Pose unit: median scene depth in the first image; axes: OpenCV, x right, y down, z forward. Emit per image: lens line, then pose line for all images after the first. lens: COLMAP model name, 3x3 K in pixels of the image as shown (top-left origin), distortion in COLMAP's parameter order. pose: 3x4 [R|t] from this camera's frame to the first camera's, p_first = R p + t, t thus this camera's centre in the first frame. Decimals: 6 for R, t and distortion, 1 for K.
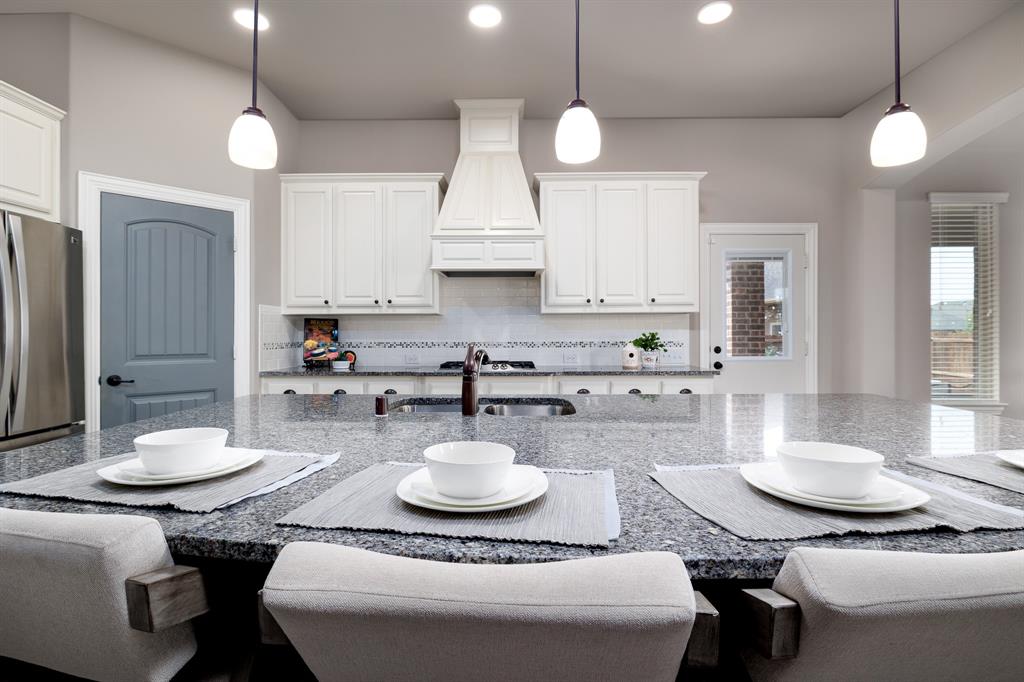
lens RADIAL K [[481.0, 0, 505.7], [0, 481.0, 333.1], [0, 0, 1]] dist [-0.002404, -0.000307]
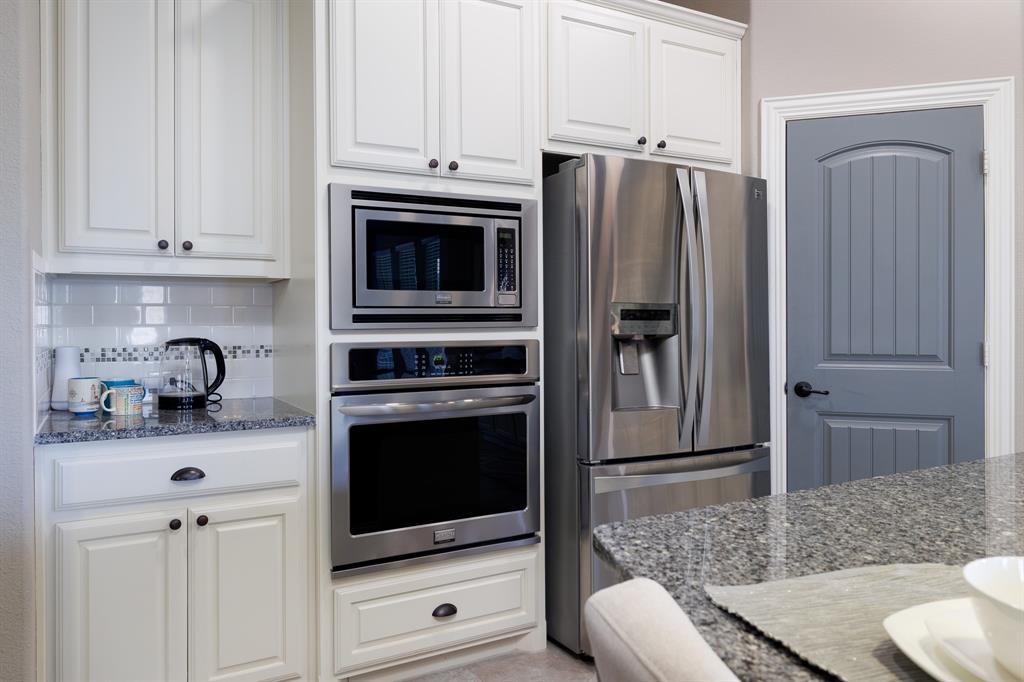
lens RADIAL K [[719.3, 0, 483.2], [0, 719.3, 320.0], [0, 0, 1]] dist [0.003347, -0.000328]
pose [[0.482605, -0.001050, -0.875838, -0.098392], [0.002023, 0.999998, -0.000084, -0.001628], [0.875836, -0.001731, 0.482606, 0.072854]]
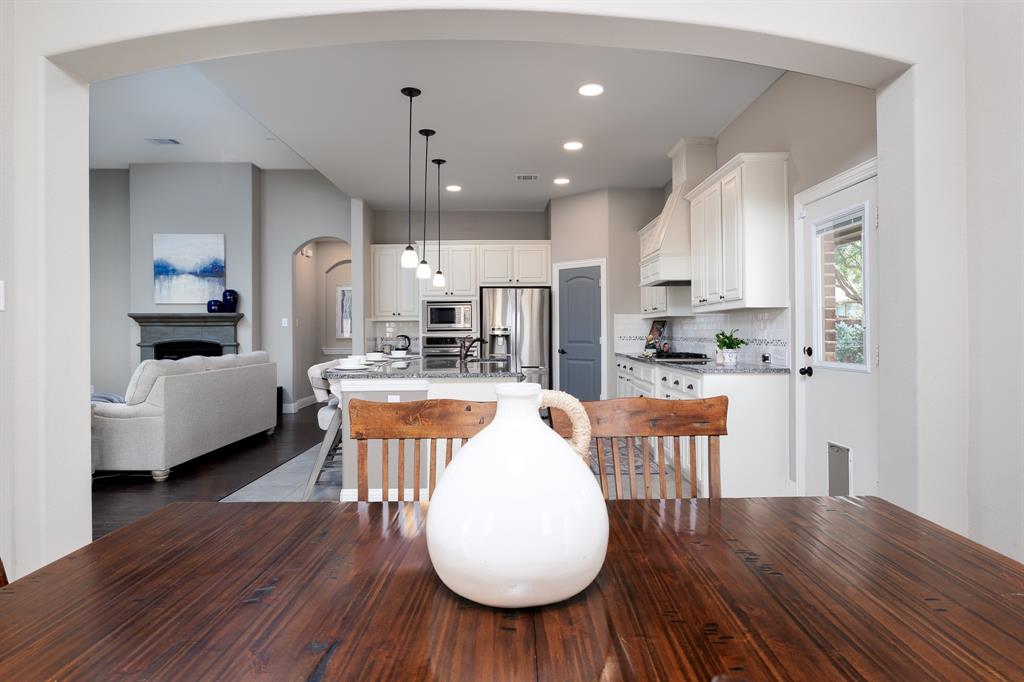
lens RADIAL K [[588.3, 0, 514.2], [0, 588.3, 329.0], [0, 0, 1]] dist [0.000268, 0.000107]
pose [[0.021145, -0.003278, -0.999771, 1.498944], [0.003965, 0.999987, -0.003195, -0.000662], [0.999769, -0.003897, 0.021157, 0.542924]]
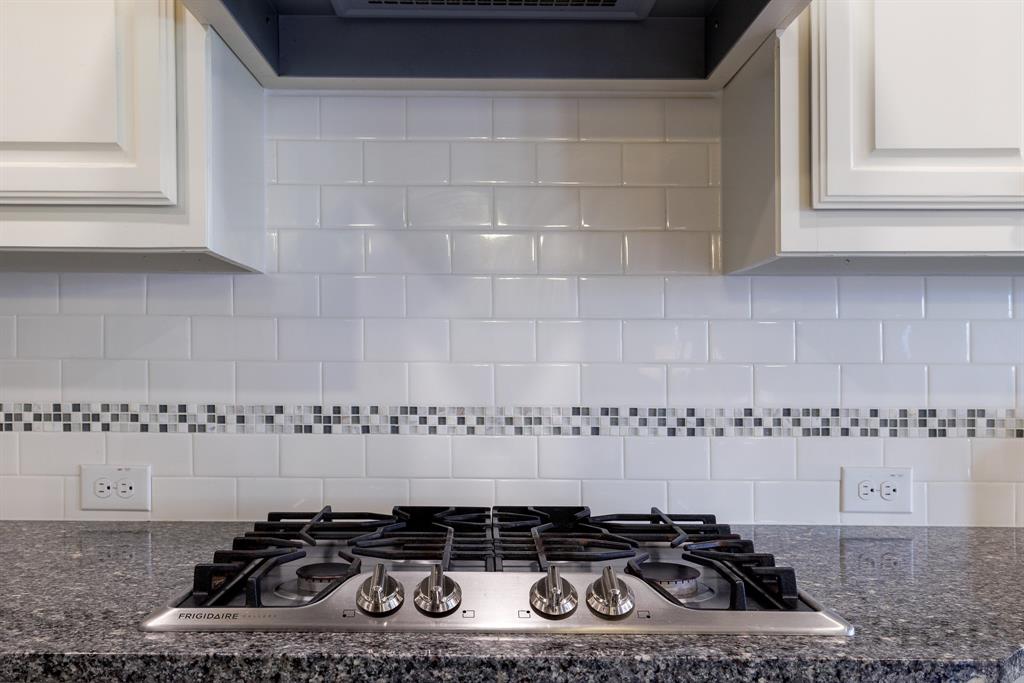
lens RADIAL K [[871.5, 0, 511.7], [0, 871.5, 386.8], [0, 0, 1]] dist [0.005965, 0.002728]
pose [[0.999855, 0.009910, 0.013867, -0.029944], [-0.009862, 0.999945, -0.003546, 0.011848], [-0.013901, 0.003408, 0.999898, 0.677492]]
